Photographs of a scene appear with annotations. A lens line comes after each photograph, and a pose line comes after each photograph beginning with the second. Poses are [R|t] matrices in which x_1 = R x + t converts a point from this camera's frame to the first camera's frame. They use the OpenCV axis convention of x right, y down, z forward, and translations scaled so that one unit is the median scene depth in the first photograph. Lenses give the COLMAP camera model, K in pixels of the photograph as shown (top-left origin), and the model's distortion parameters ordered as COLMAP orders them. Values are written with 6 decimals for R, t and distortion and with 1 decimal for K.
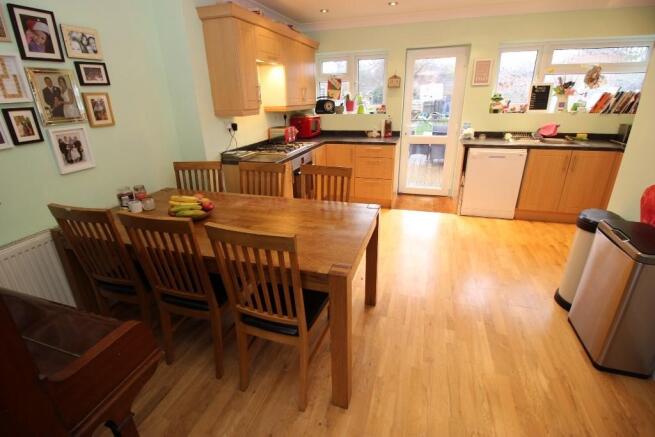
lens RADIAL K [[305.1, 0, 329.8], [0, 305.1, 215.6], [0, 0, 1]] dist [-0.016393, -0.002391]
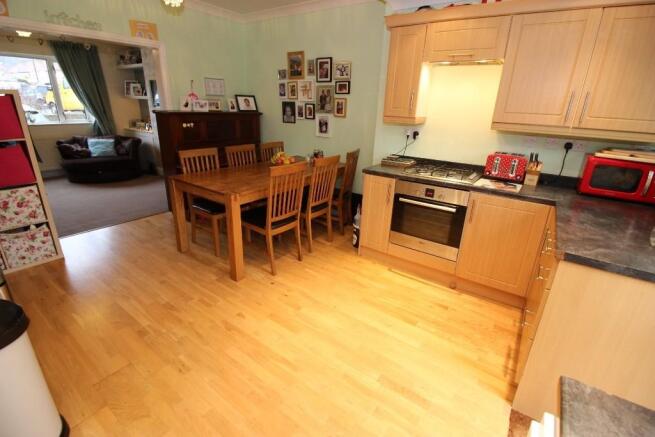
lens RADIAL K [[305.1, 0, 328.7], [0, 305.1, 221.0], [0, 0, 1]] dist [-0.016393, -0.002391]
pose [[-0.310993, 0.343582, -0.886135, 1.149210], [-0.380207, 0.809536, 0.447318, -0.631473], [0.871049, 0.476027, -0.121128, 1.587803]]
